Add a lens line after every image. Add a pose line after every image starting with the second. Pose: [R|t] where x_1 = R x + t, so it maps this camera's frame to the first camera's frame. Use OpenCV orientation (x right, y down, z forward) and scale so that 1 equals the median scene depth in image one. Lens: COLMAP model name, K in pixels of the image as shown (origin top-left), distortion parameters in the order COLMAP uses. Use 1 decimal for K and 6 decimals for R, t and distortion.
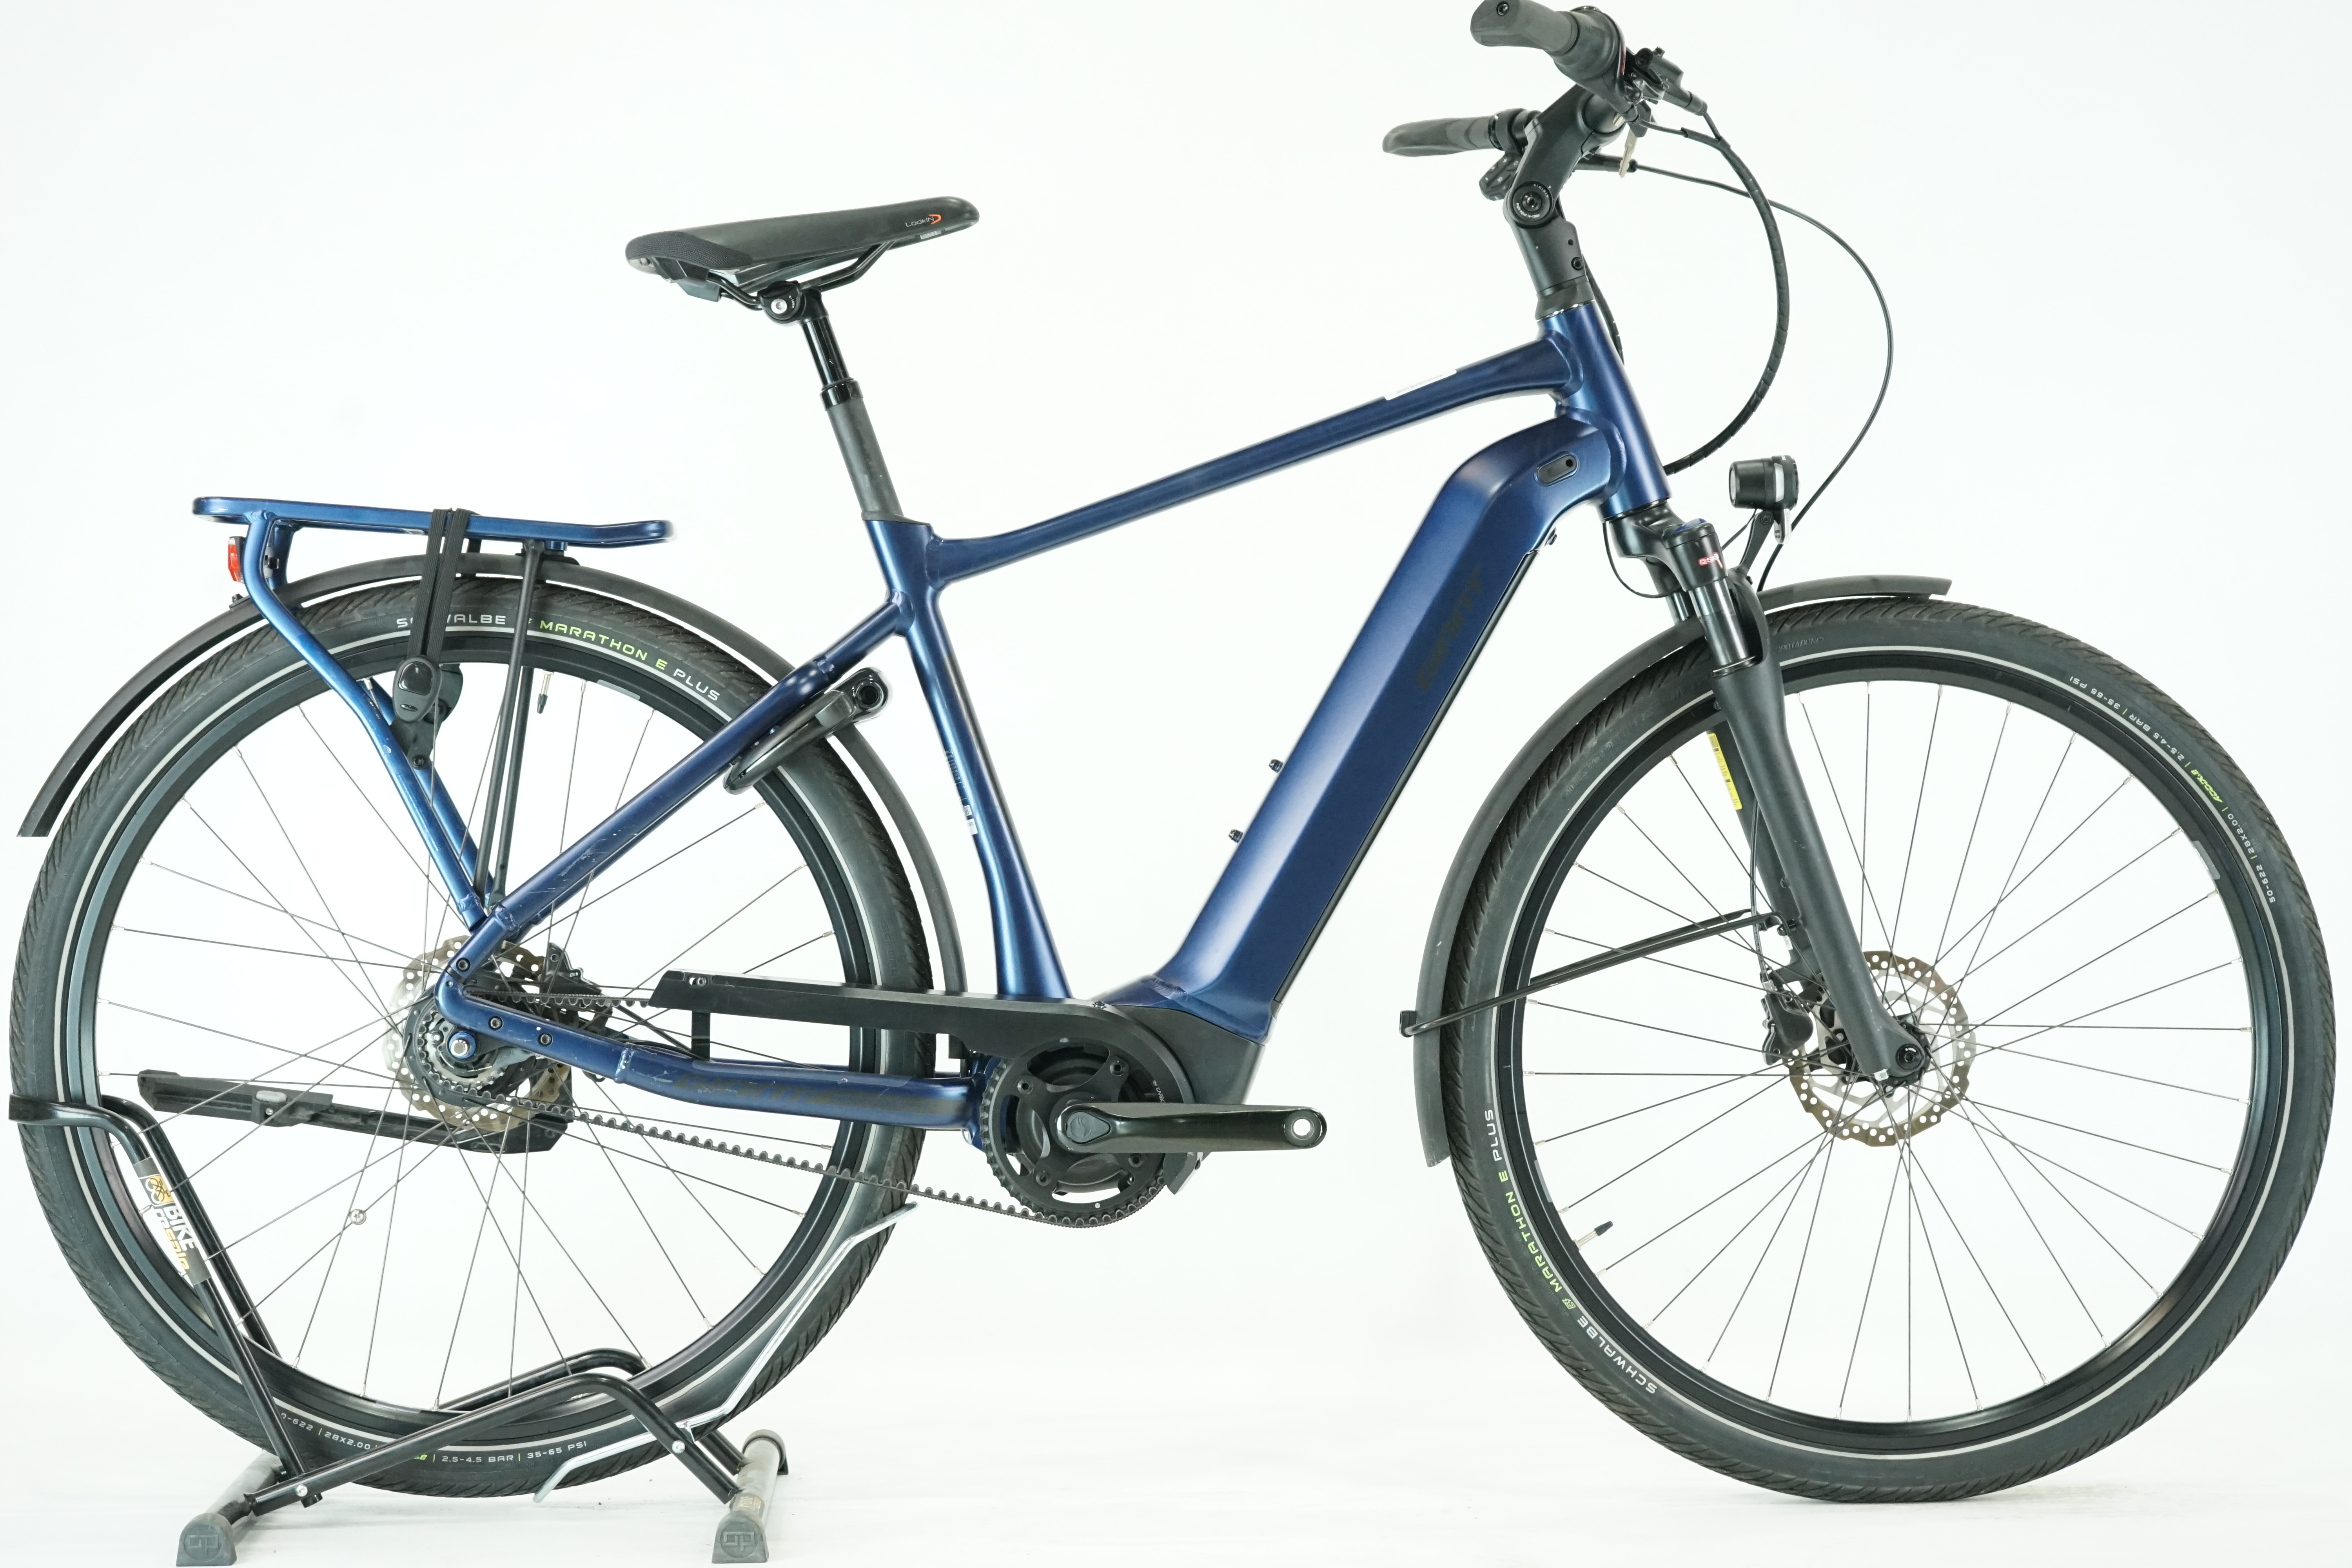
lens RADIAL K [[4261.9, 0, 1176.0], [0, 4261.9, 784.0], [0, 0, 1]] dist [0.037834, -1.212187]
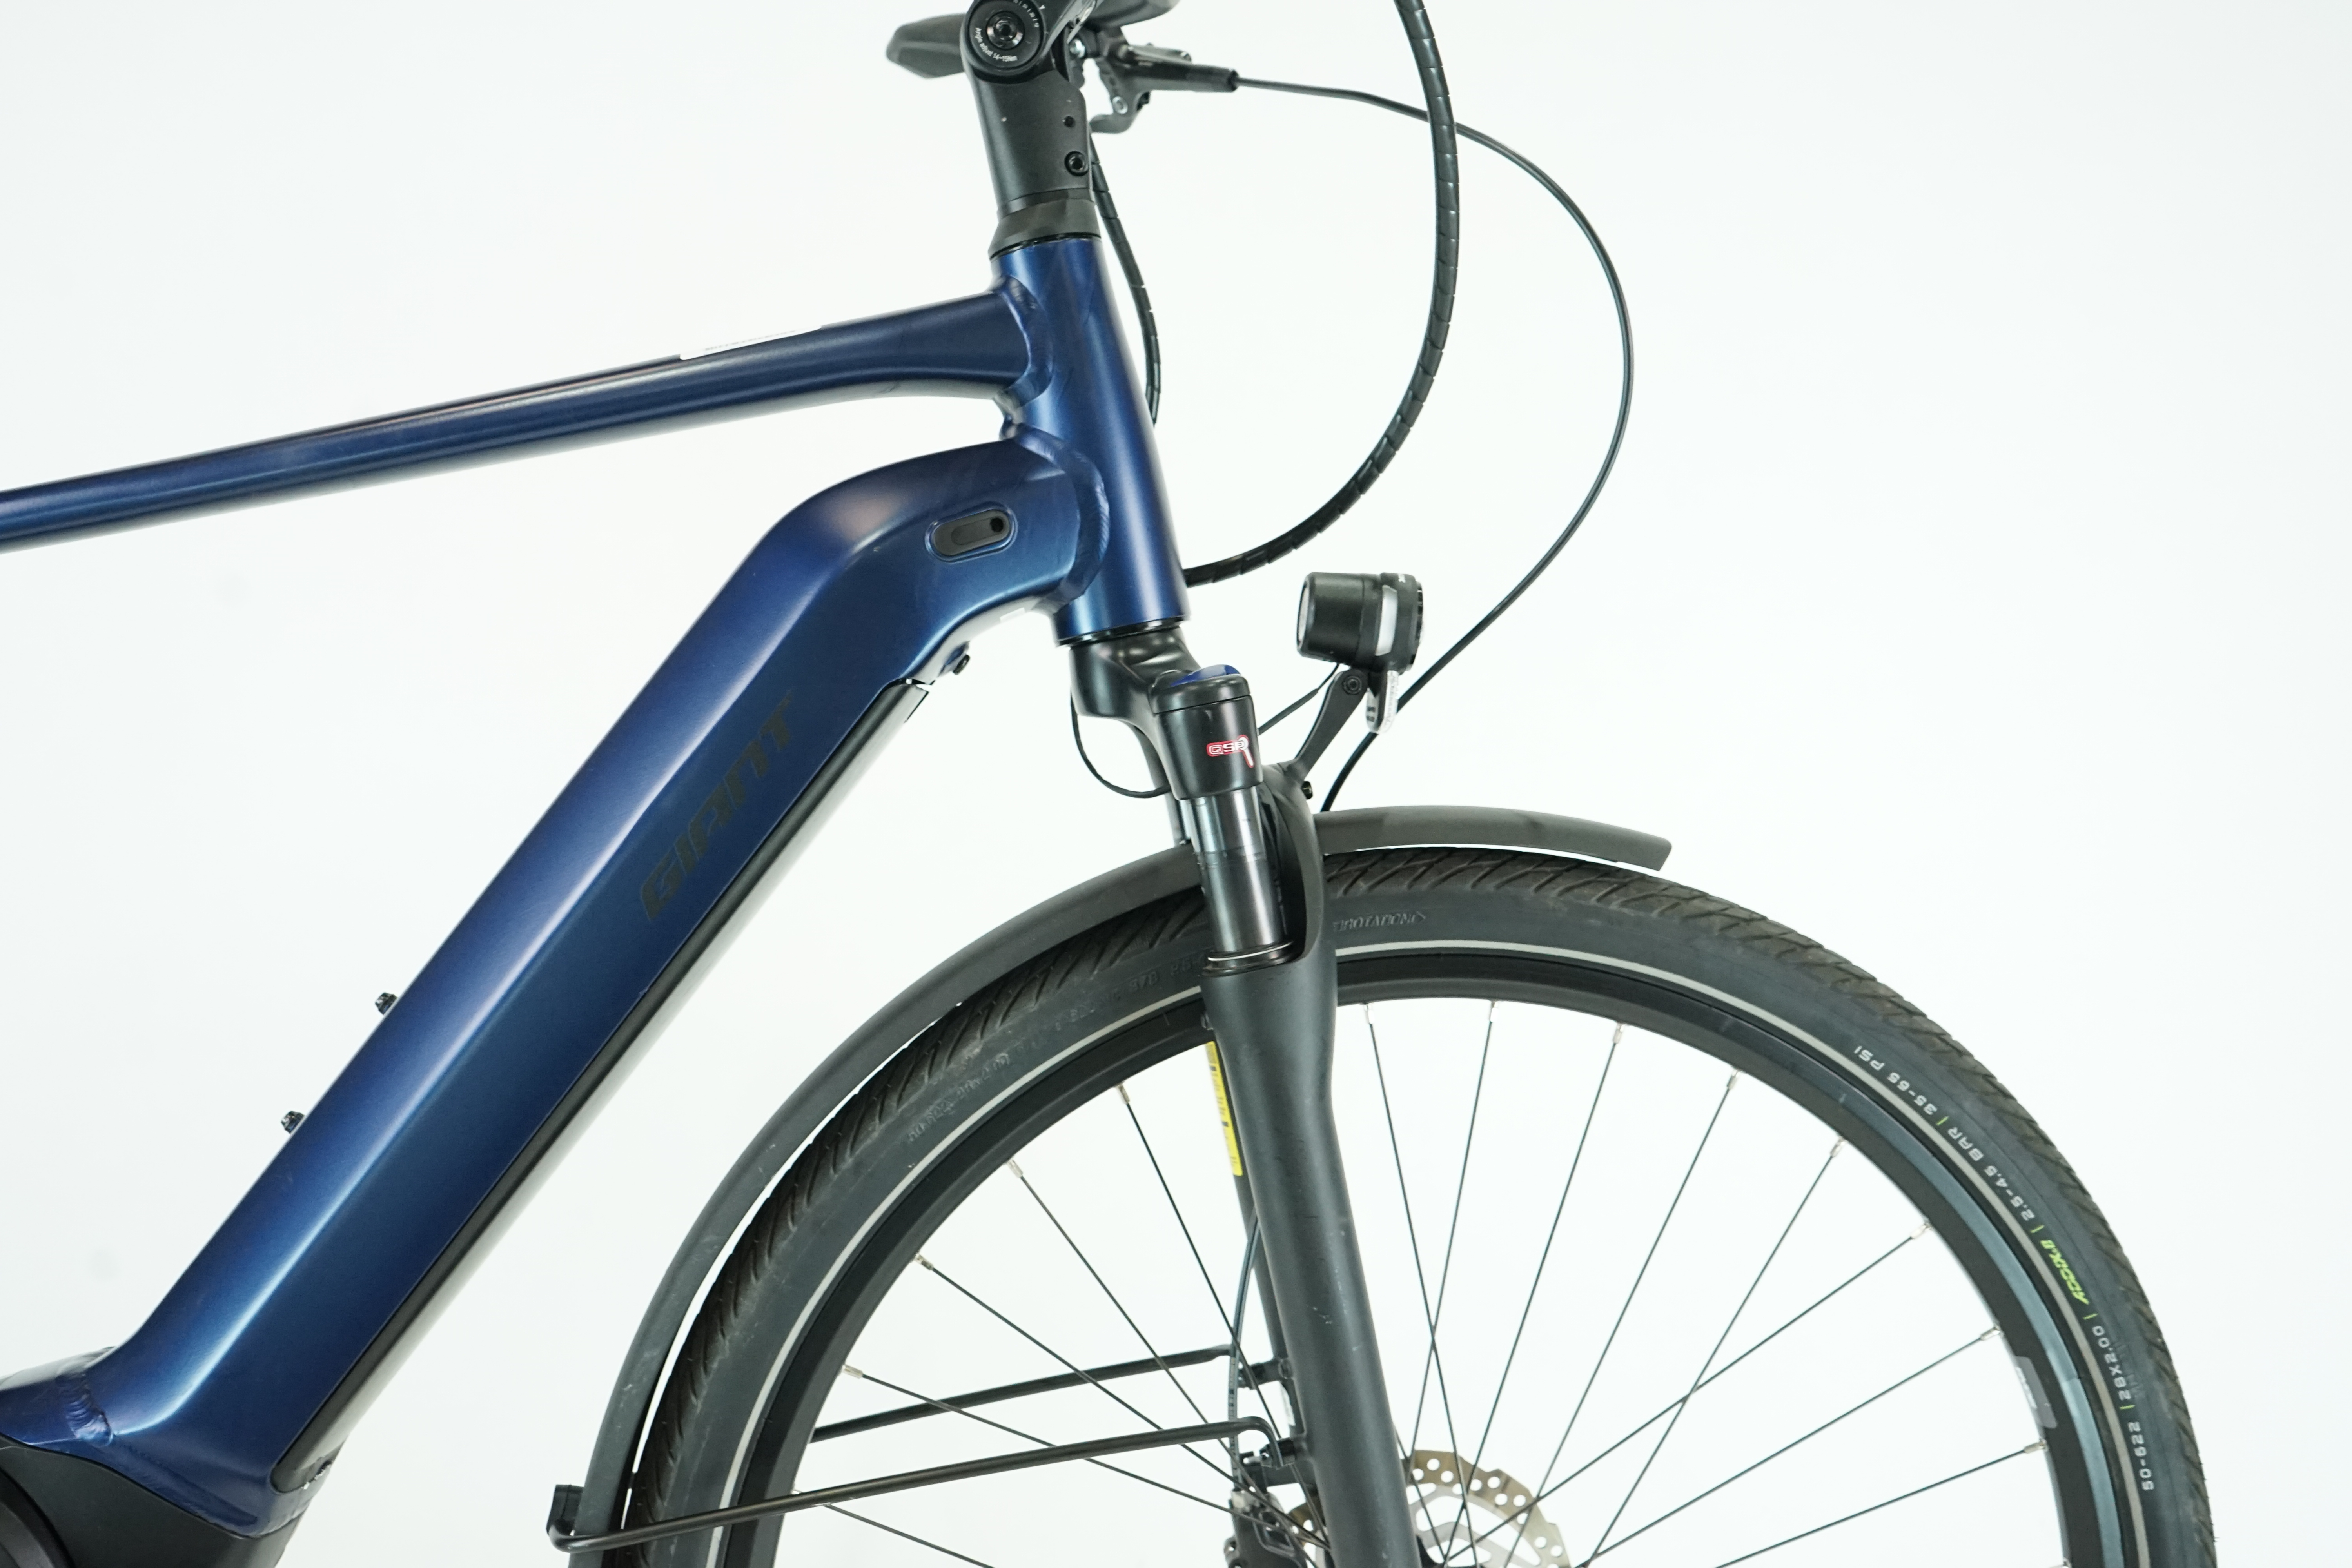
lens RADIAL K [[2041.3, 0, 1176.0], [0, 2041.3, 784.0], [0, 0, 1]] dist [0.002473, -0.005783]
pose [[0.988920, 0.144221, 0.035175, 0.108776], [-0.144620, 0.989446, 0.009078, -0.048638], [-0.033495, -0.014065, 0.999340, 0.740783]]
